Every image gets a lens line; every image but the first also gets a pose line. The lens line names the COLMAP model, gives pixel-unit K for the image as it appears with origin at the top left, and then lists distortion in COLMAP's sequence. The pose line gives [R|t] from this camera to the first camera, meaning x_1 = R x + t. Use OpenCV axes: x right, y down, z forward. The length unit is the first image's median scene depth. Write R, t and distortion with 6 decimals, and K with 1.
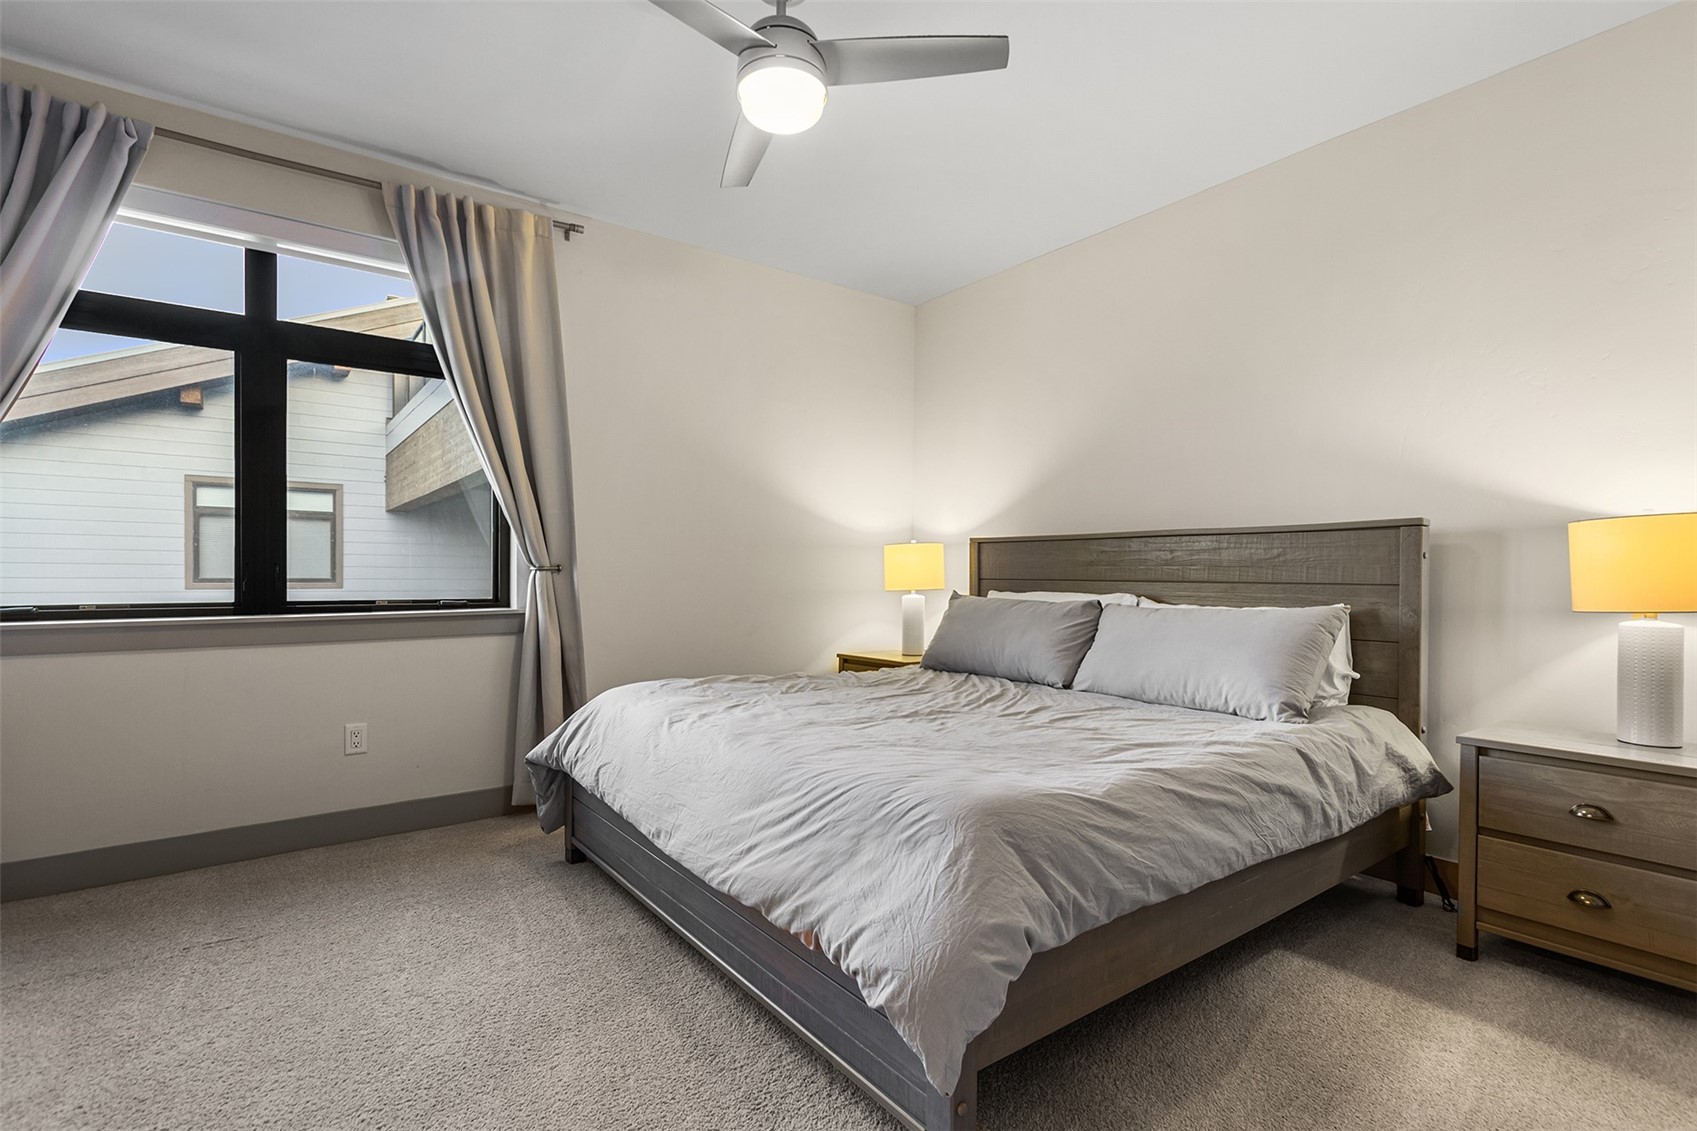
lens RADIAL K [[808.7, 0, 840.0], [0, 808.7, 580.4], [0, 0, 1]] dist [0.006718, -0.003714]
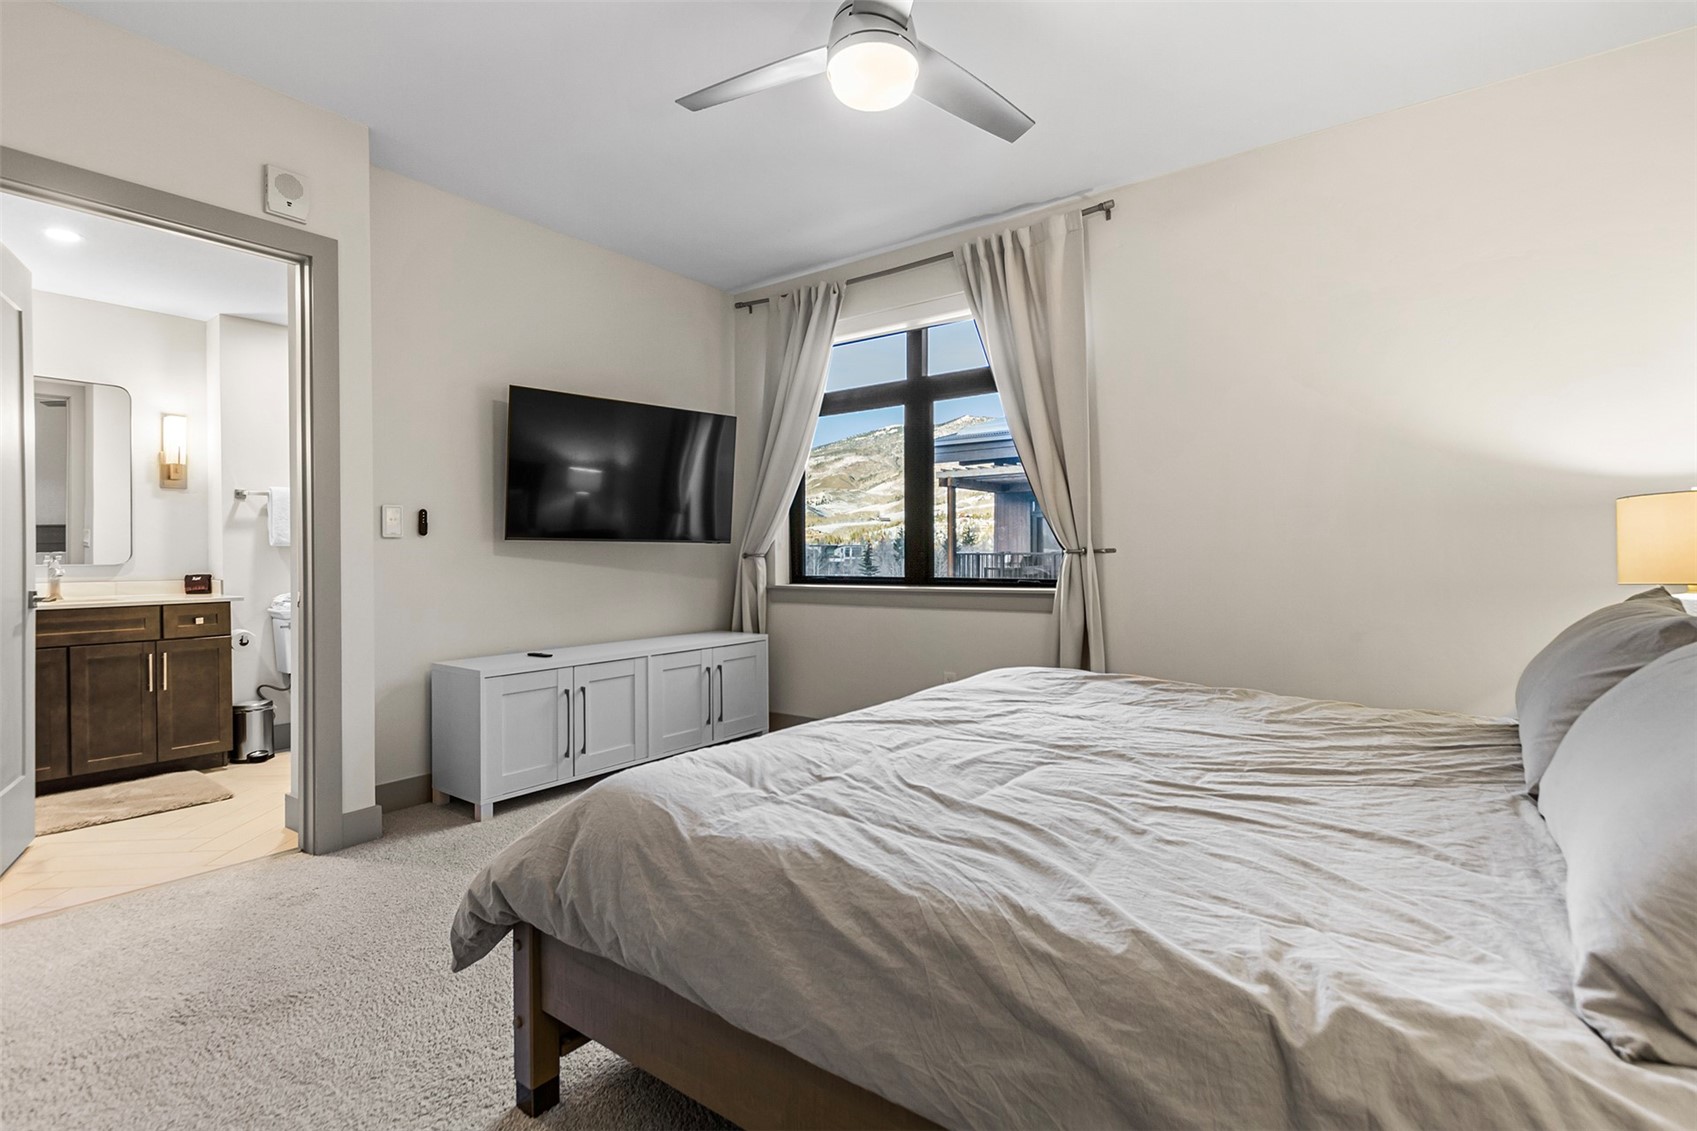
lens RADIAL K [[808.7, 0, 849.0], [0, 808.7, 556.5], [0, 0, 1]] dist [0.006718, -0.003714]
pose [[0.278689, 0.001562, -0.960380, 0.716476], [0.000025, 0.999999, 0.001634, -0.013169], [0.960381, -0.000479, 0.278689, 0.568512]]
